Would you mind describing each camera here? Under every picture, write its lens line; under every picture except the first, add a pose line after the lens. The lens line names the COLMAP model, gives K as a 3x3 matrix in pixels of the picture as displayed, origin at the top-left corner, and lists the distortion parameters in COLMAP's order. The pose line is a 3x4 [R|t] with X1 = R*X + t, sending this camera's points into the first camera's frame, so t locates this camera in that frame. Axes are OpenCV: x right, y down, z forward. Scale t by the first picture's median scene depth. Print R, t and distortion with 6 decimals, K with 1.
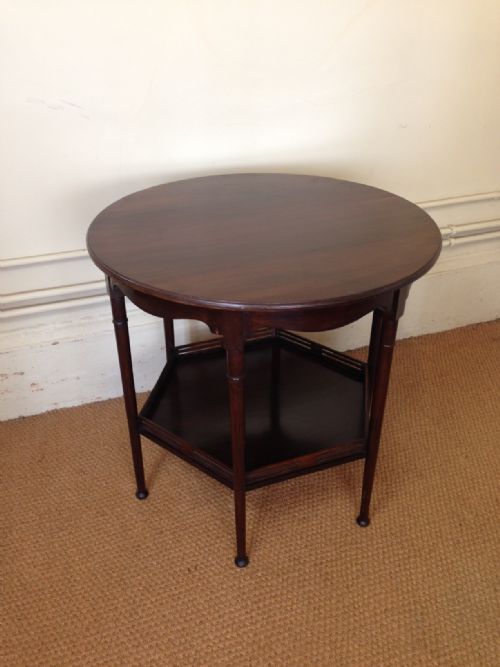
lens RADIAL K [[623.0, 0, 255.6], [0, 623.0, 330.6], [0, 0, 1]] dist [0.029963, 0.000000]
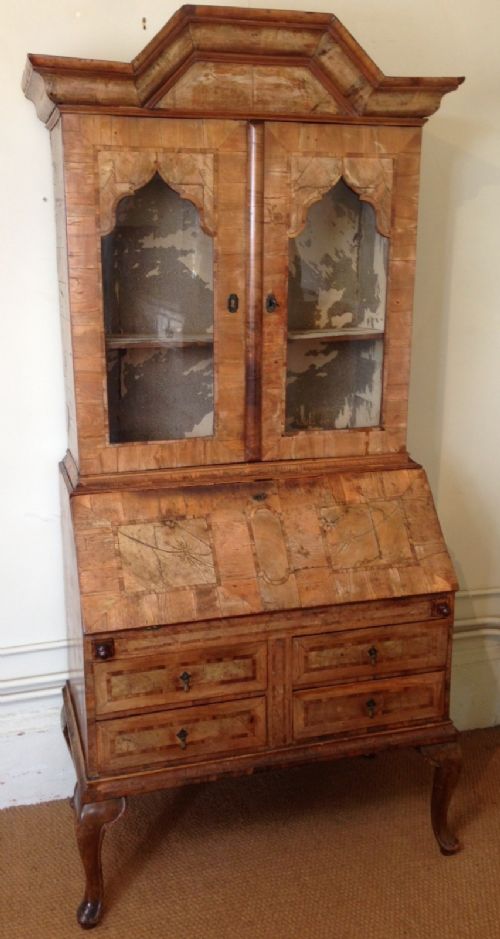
lens RADIAL K [[874.0, 0, 243.2], [0, 874.0, 463.3], [0, 0, 1]] dist [0.001499, 0.000000]
pose [[0.998151, 0.007419, -0.060325, 0.131433], [-0.025613, 0.951434, -0.306786, 0.028344], [0.055120, 0.307764, 0.949865, -0.496963]]
